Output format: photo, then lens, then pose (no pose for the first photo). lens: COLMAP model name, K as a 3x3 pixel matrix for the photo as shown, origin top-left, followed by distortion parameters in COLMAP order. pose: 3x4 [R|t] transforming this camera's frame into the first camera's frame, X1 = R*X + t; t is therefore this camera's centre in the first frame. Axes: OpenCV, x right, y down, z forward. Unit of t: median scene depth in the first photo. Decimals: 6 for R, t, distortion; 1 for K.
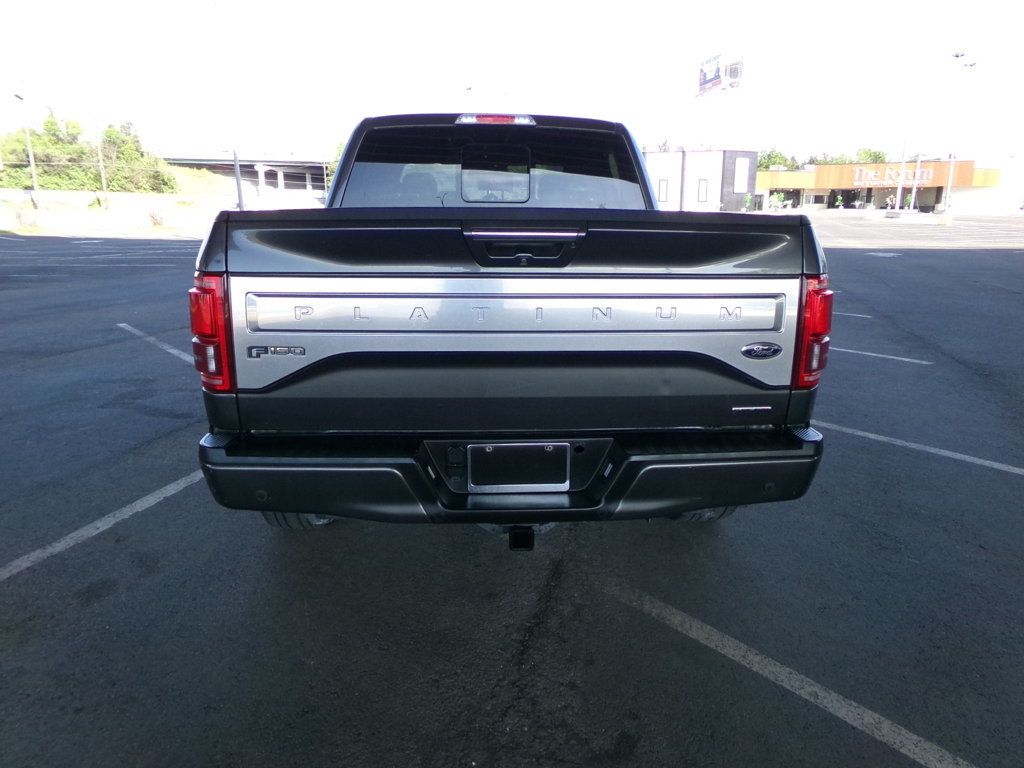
lens RADIAL K [[696.8, 0, 512.0], [0, 696.8, 384.0], [0, 0, 1]] dist [0.021518, -0.000449]
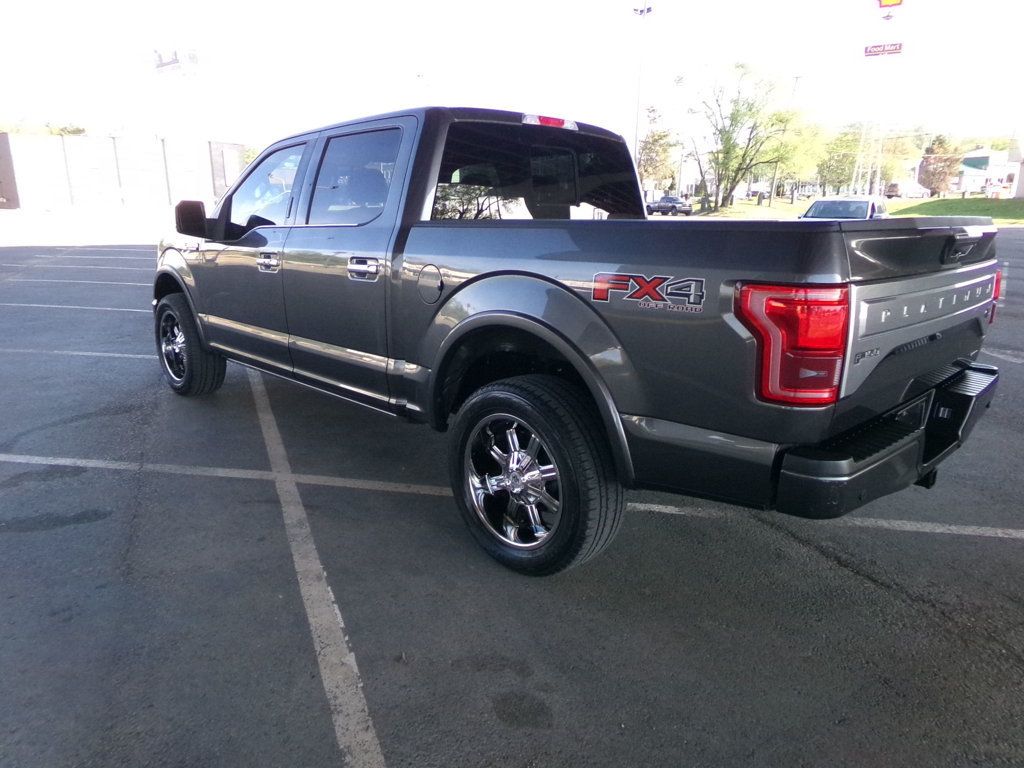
lens RADIAL K [[696.8, 0, 512.0], [0, 696.8, 384.0], [0, 0, 1]] dist [0.021518, -0.000449]
pose [[0.758730, -0.168101, 0.629342, -0.760929], [0.162384, 0.984438, 0.067180, -0.086382], [-0.630841, 0.051223, 0.774220, 0.283268]]
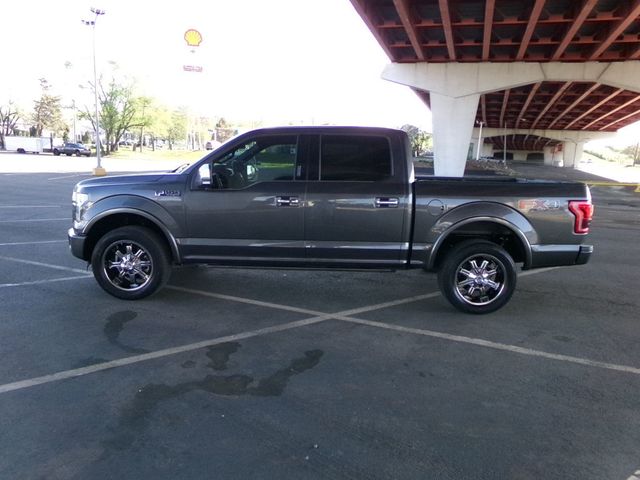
lens RADIAL K [[449.5, 0, 320.0], [0, 449.5, 240.0], [0, 0, 1]] dist [-0.045239, 0.062202]
pose [[0.052540, -0.187337, 0.980890, -1.544368], [0.205176, 0.963316, 0.172991, -0.351035], [-0.977314, 0.192166, 0.089049, 1.195814]]
